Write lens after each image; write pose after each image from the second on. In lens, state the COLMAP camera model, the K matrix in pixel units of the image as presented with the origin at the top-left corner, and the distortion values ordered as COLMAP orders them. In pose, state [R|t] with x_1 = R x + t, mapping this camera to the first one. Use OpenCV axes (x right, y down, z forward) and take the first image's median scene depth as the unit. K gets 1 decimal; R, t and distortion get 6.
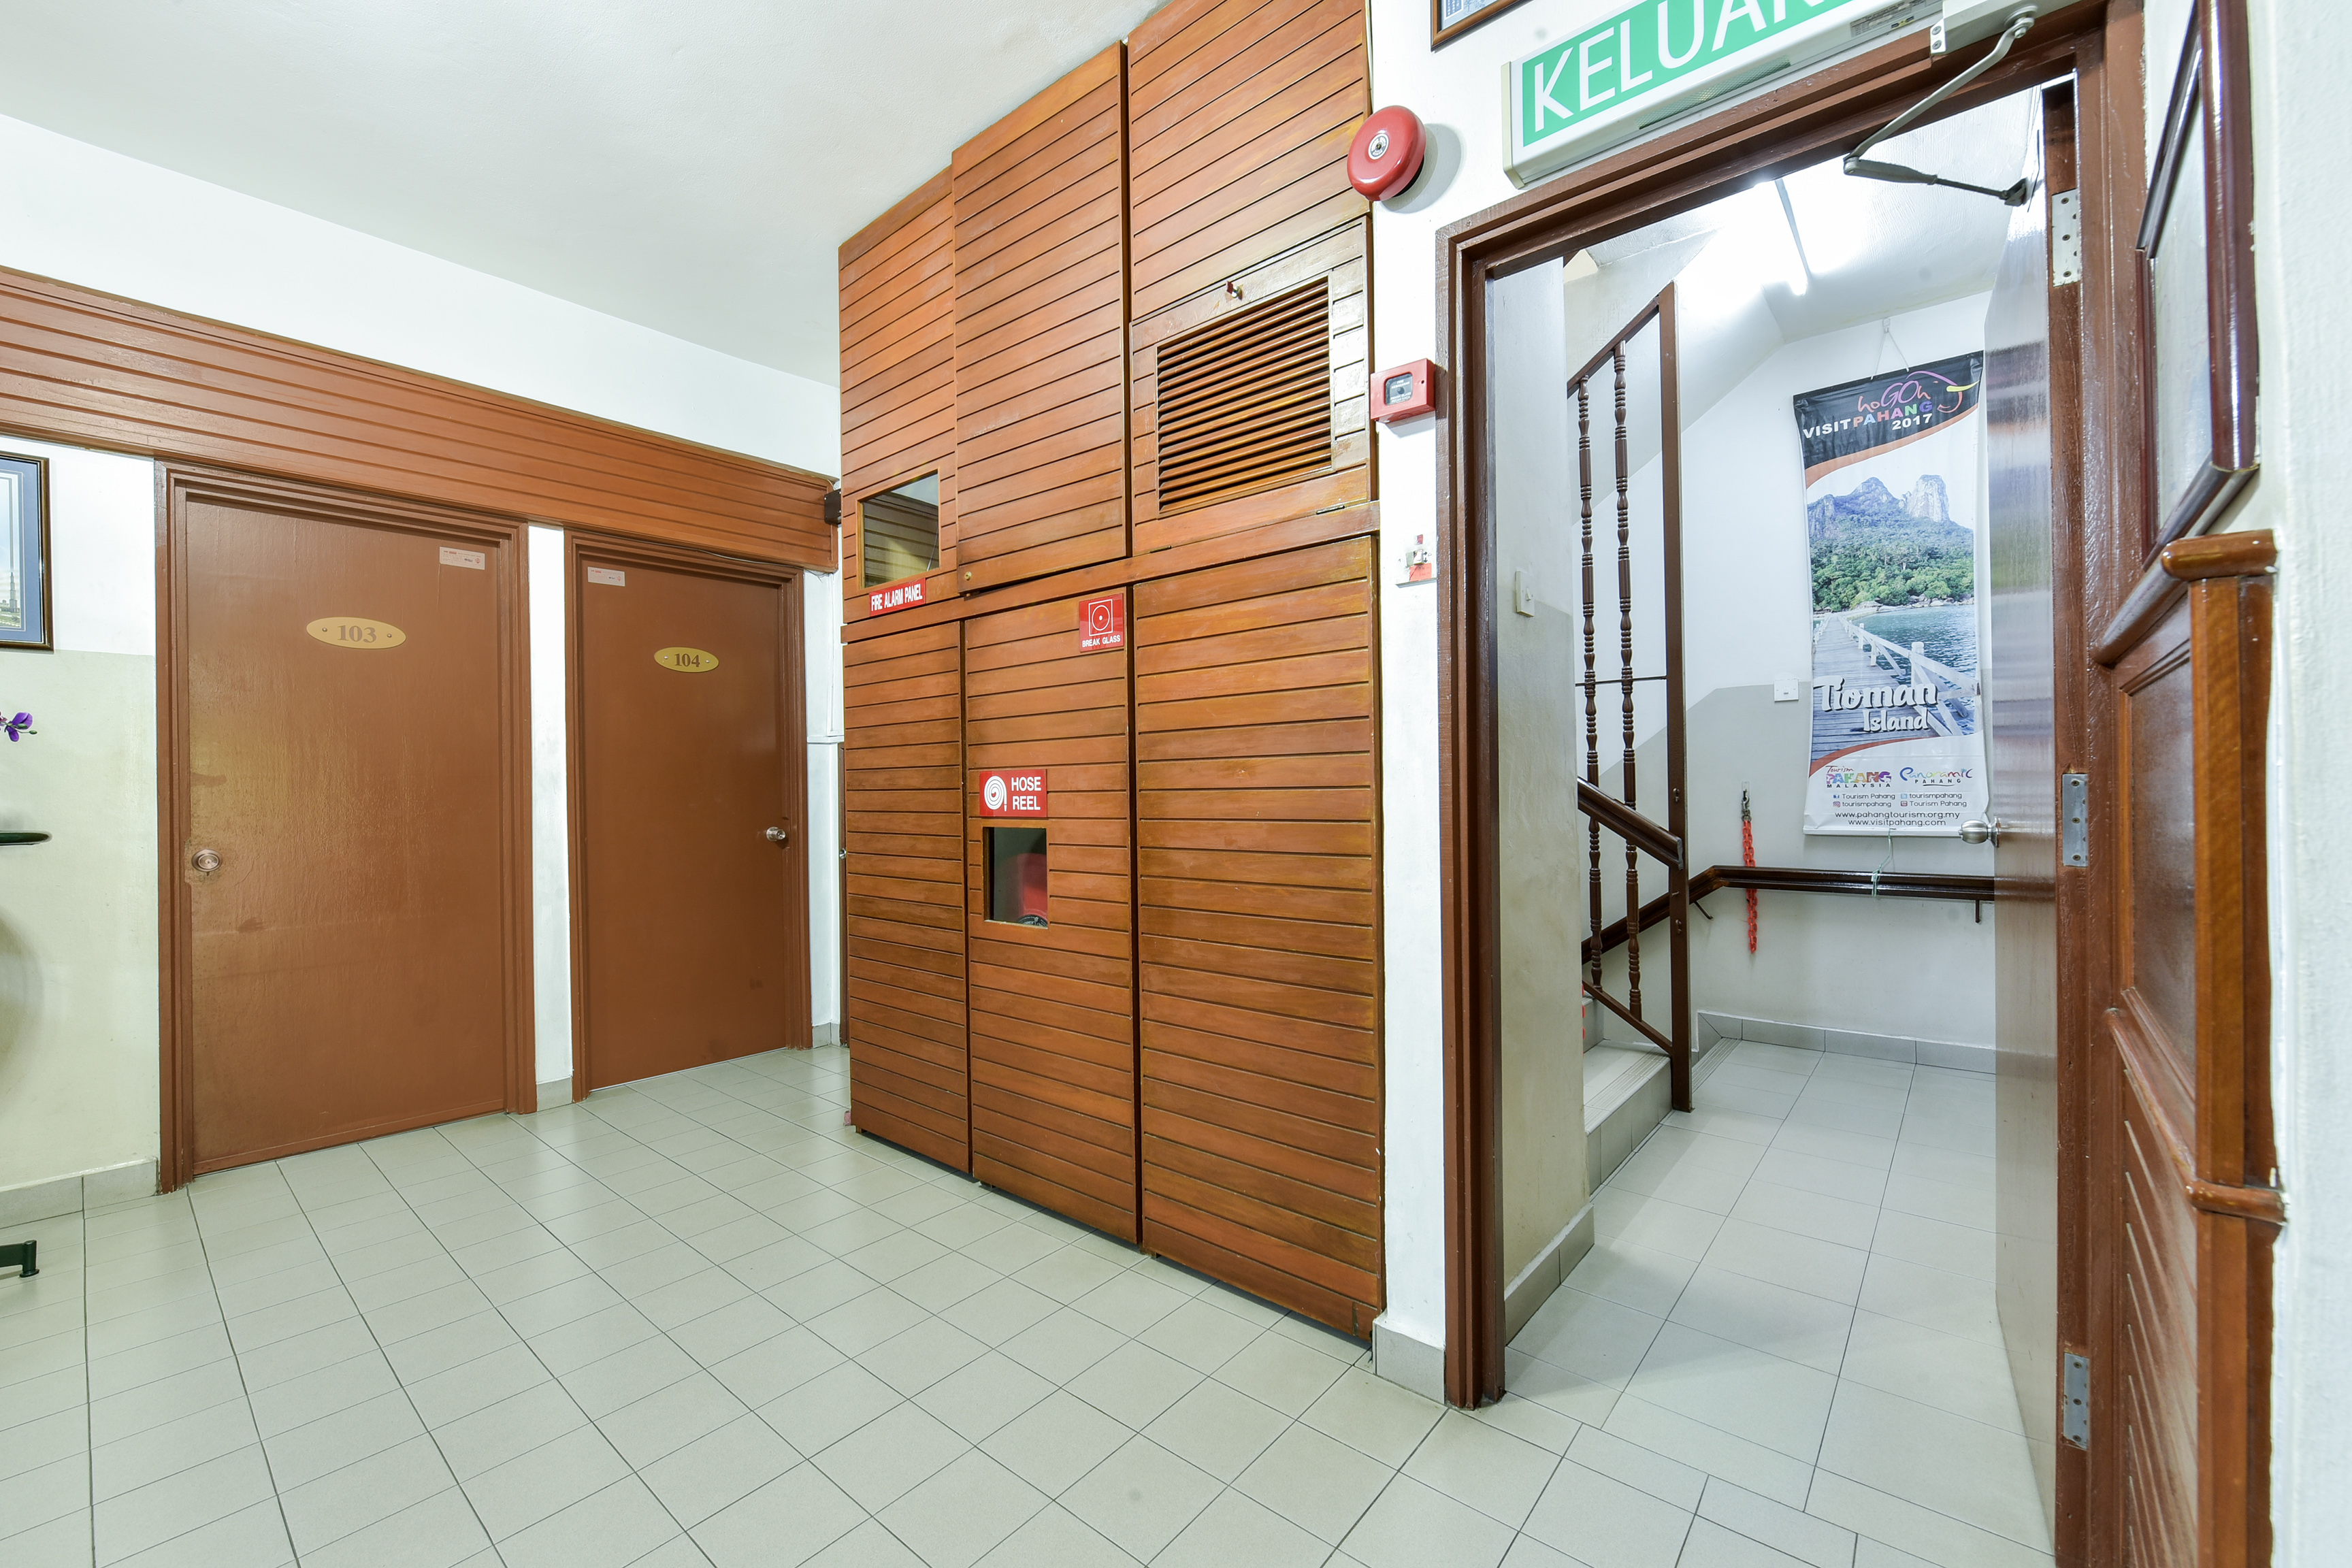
lens RADIAL K [[946.3, 0, 1183.3], [0, 946.3, 789.9], [0, 0, 1]] dist [-0.010265, 0.000275]
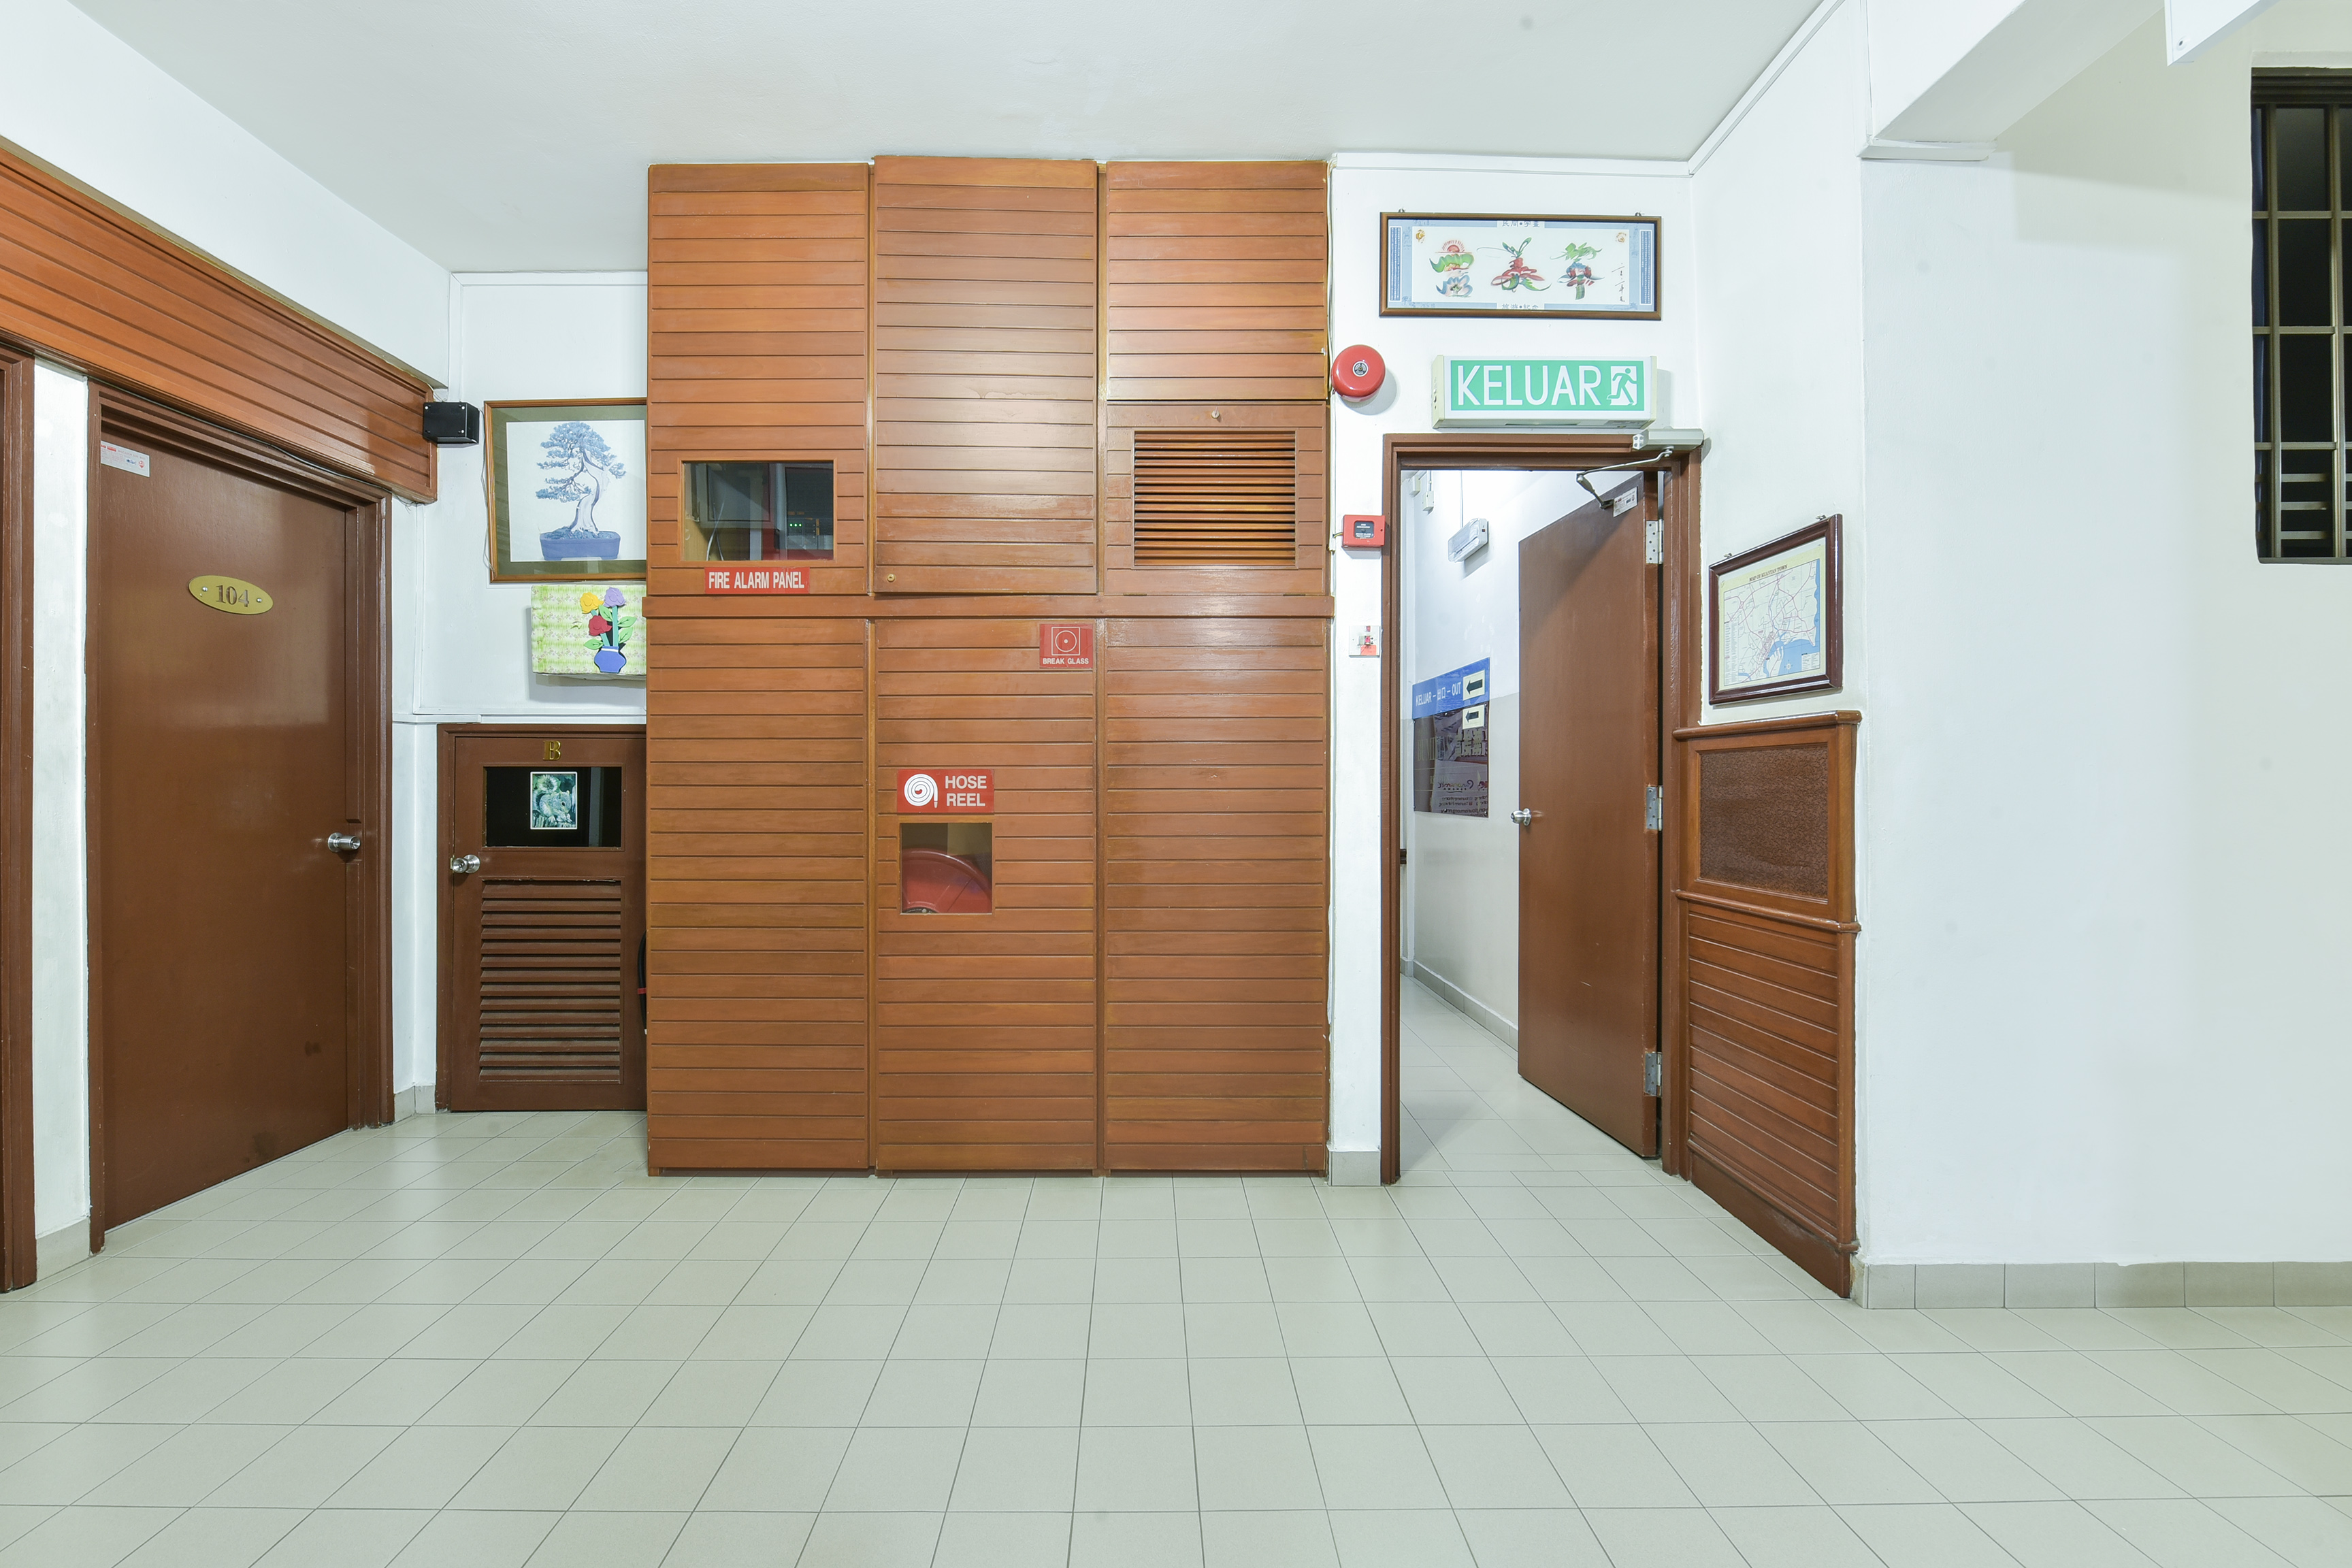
lens RADIAL K [[946.3, 0, 1188.8], [0, 946.3, 785.1], [0, 0, 1]] dist [-0.010265, 0.000275]
pose [[0.758667, 0.014201, 0.651324, -0.688860], [-0.009242, 0.999896, -0.011036, 0.006872], [-0.651413, 0.002353, 0.758719, 0.015329]]
